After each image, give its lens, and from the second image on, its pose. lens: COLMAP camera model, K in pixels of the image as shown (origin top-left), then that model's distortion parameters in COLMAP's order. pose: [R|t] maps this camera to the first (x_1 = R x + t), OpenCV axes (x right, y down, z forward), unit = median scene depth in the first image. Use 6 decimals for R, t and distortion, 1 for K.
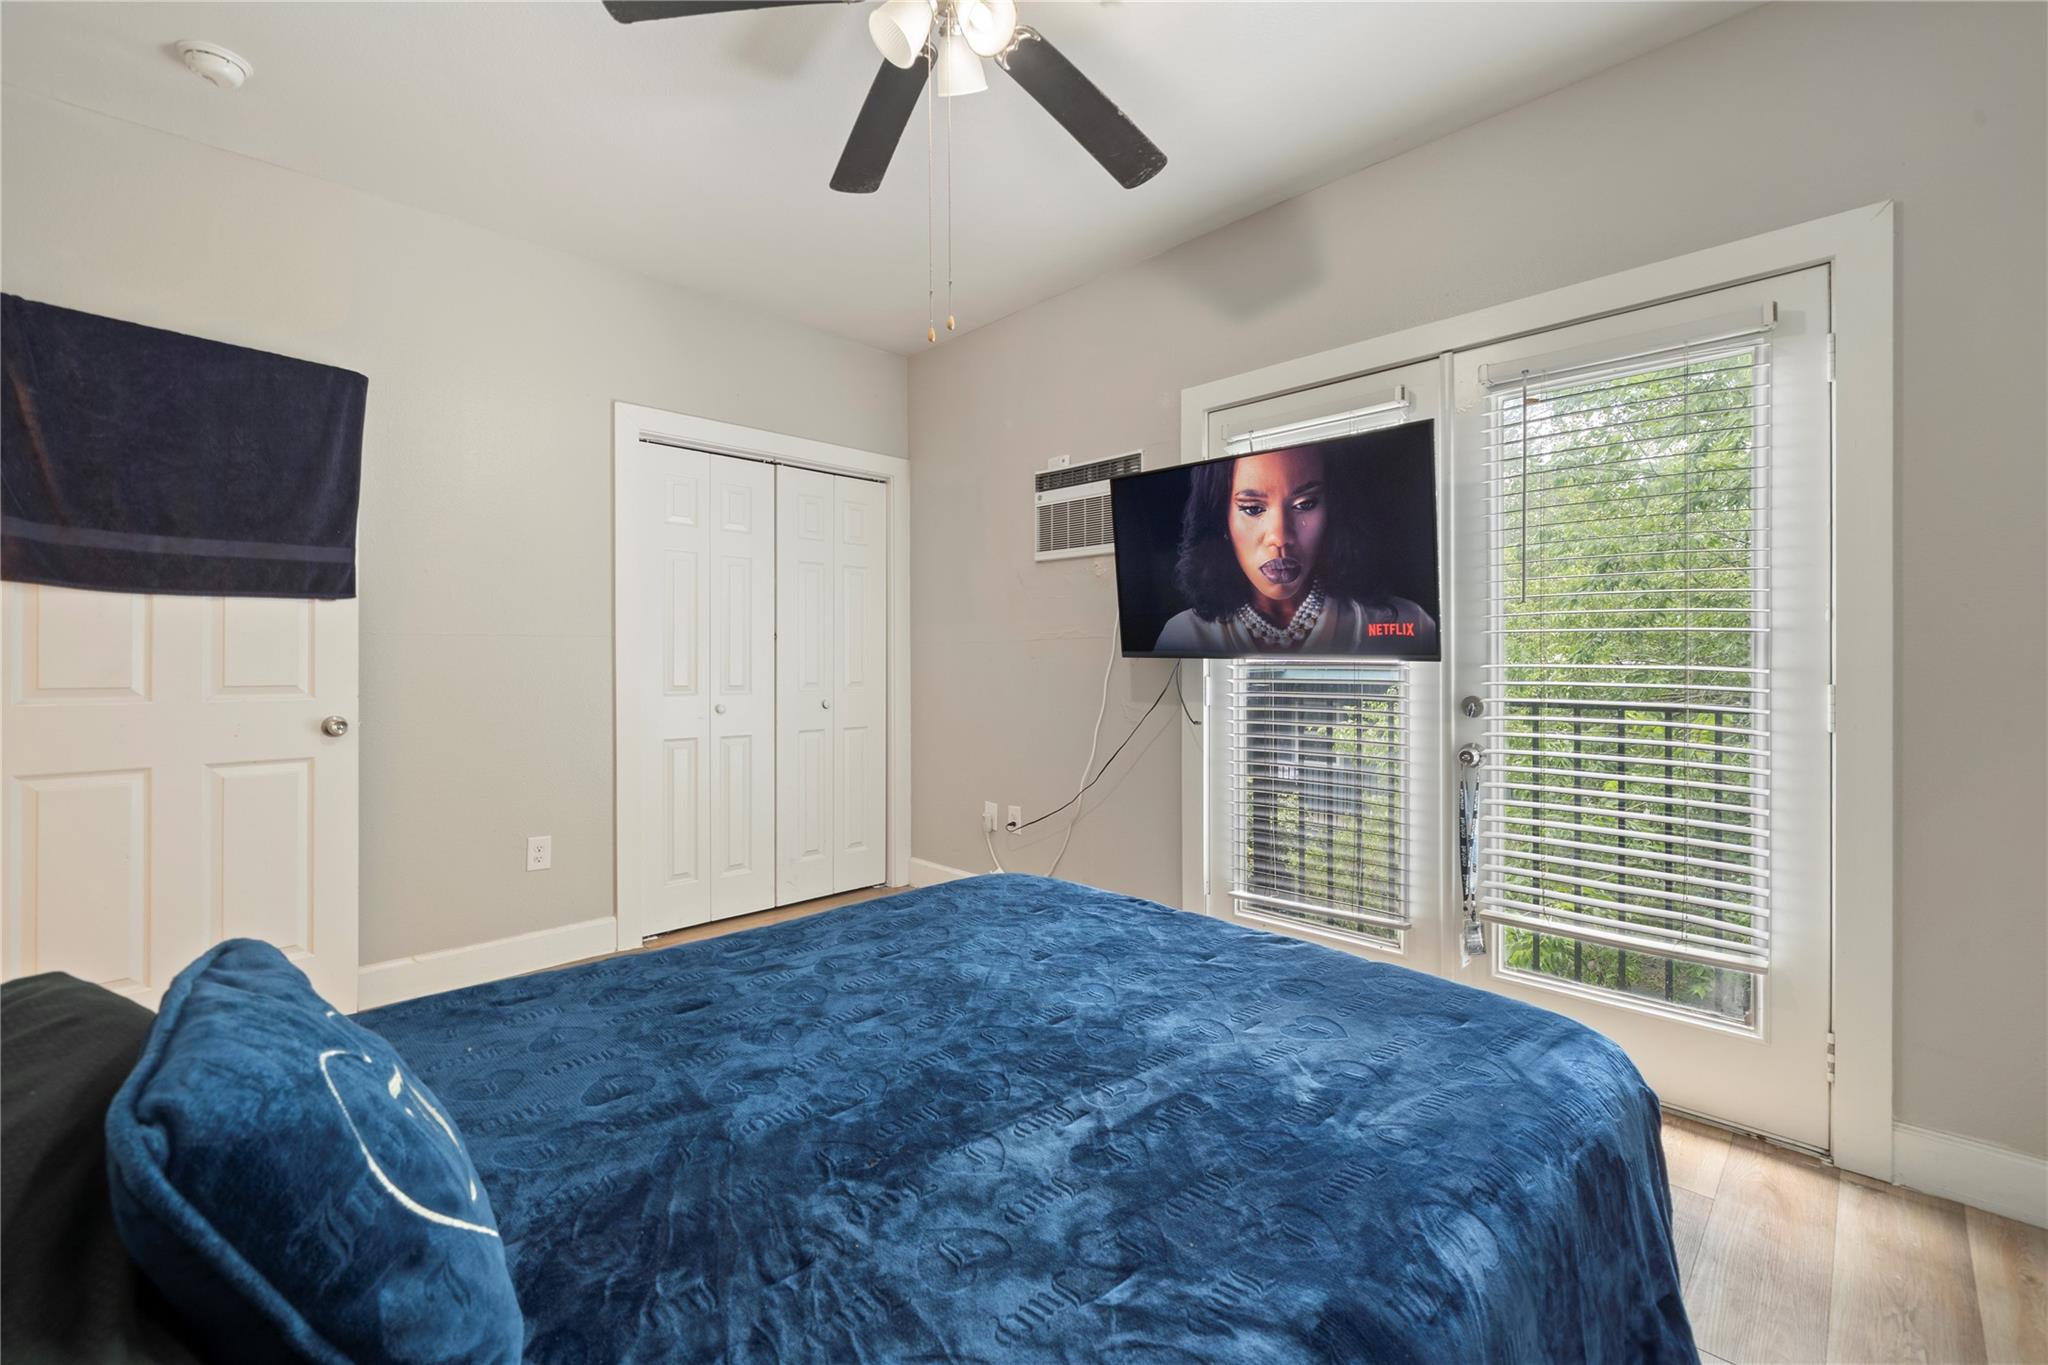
lens RADIAL K [[868.1, 0, 1037.2], [0, 868.1, 648.3], [0, 0, 1]] dist [0.002314, 0.000916]
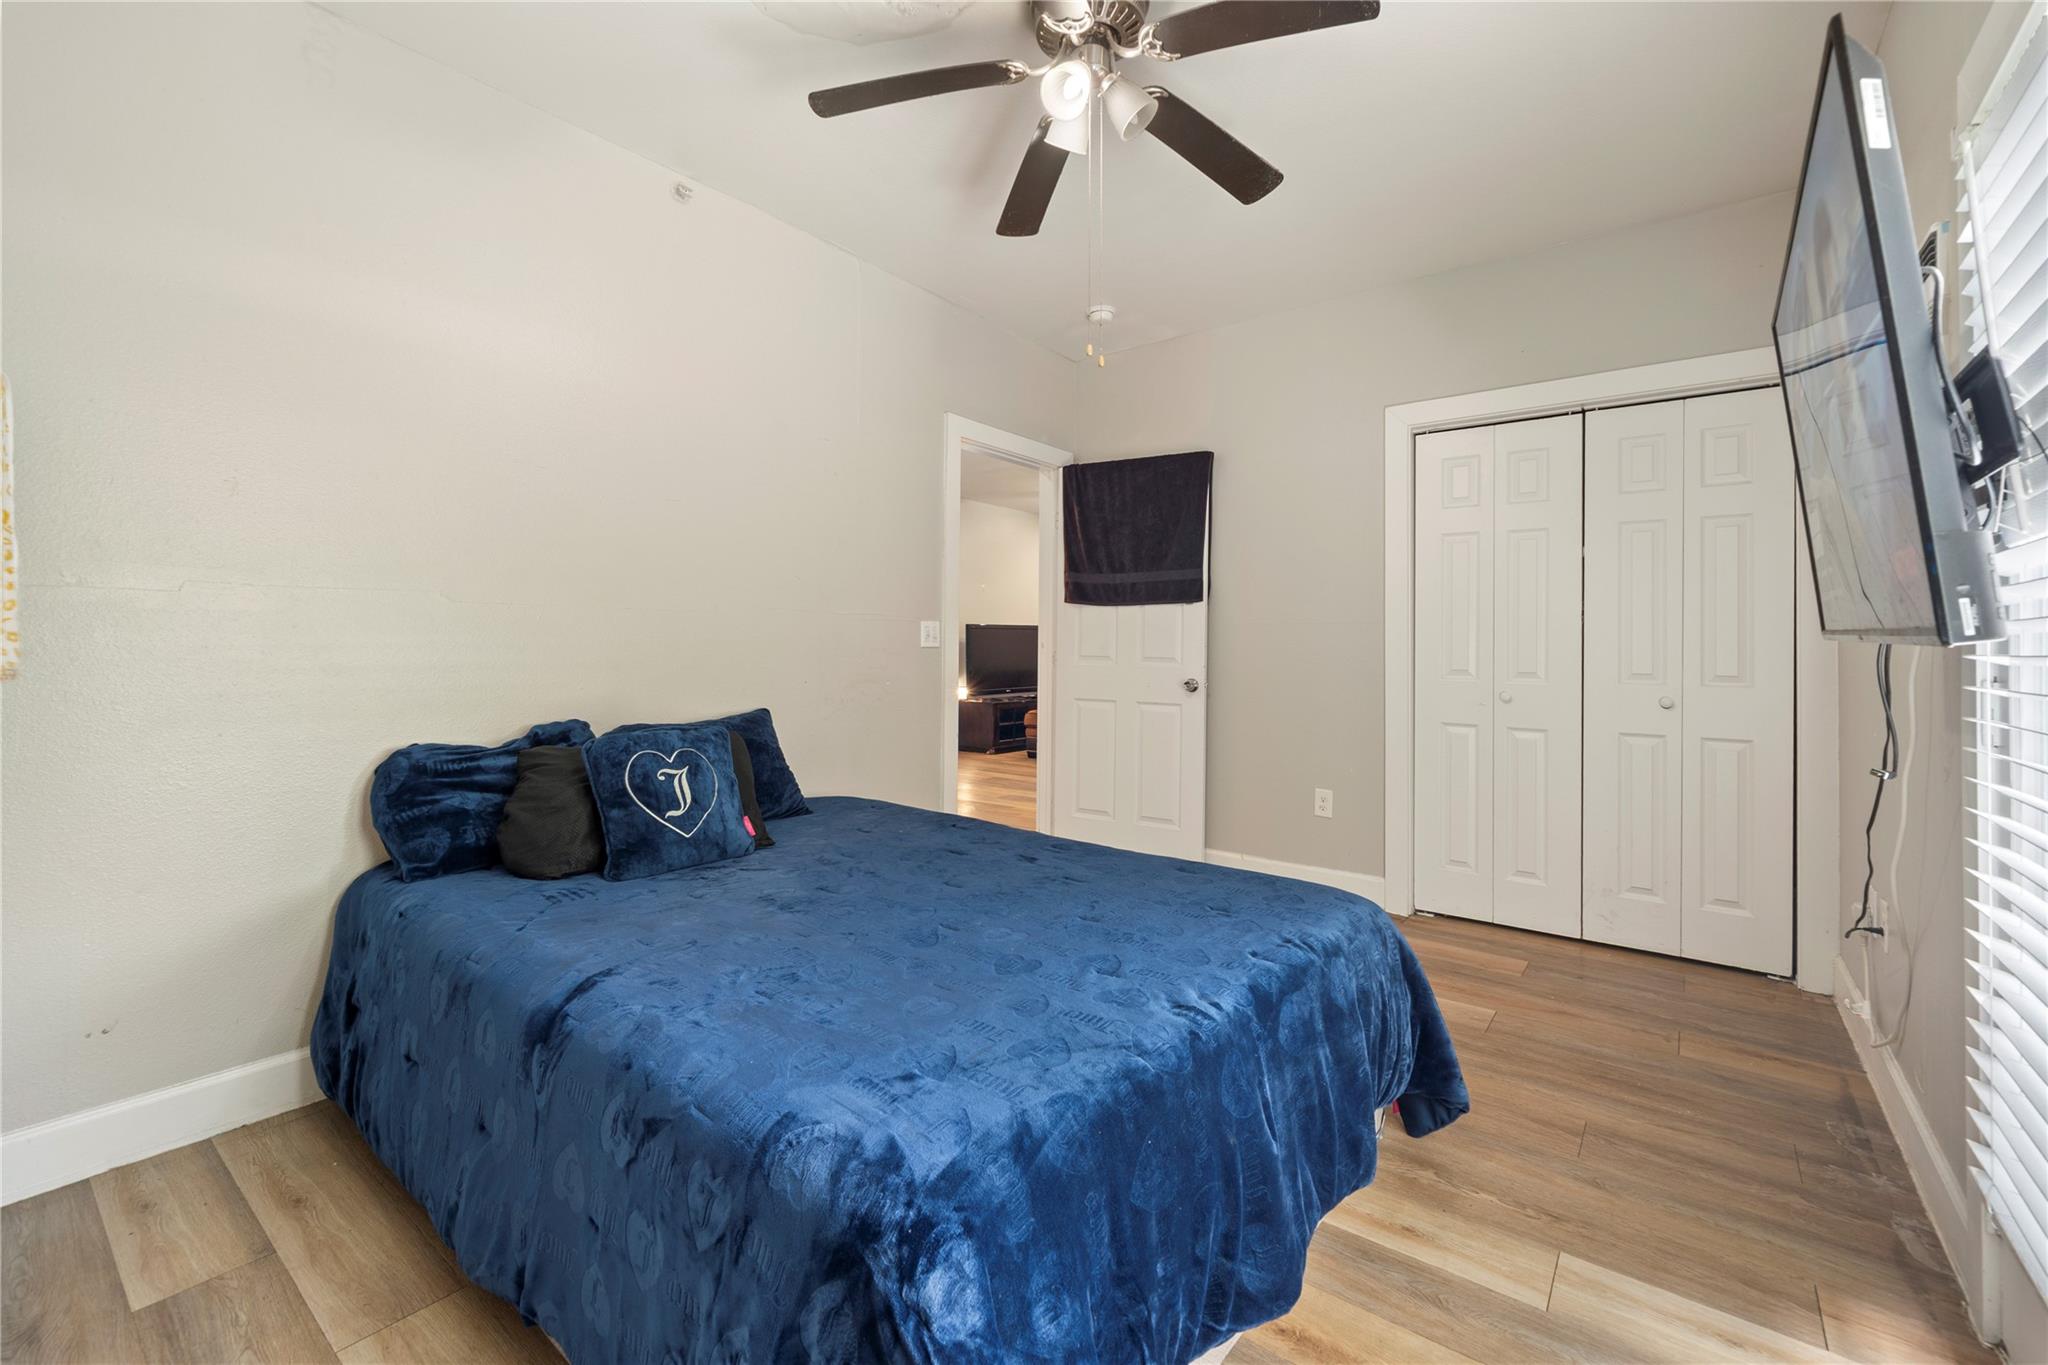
lens RADIAL K [[859.9, 0, 1026.7], [0, 859.9, 638.0], [0, 0, 1]] dist [0.000133, 0.000116]
pose [[0.121123, -0.006547, -0.992616, 0.661983], [-0.000573, 0.999978, -0.006666, 0.016173], [0.992637, 0.001376, 0.121116, 0.517885]]
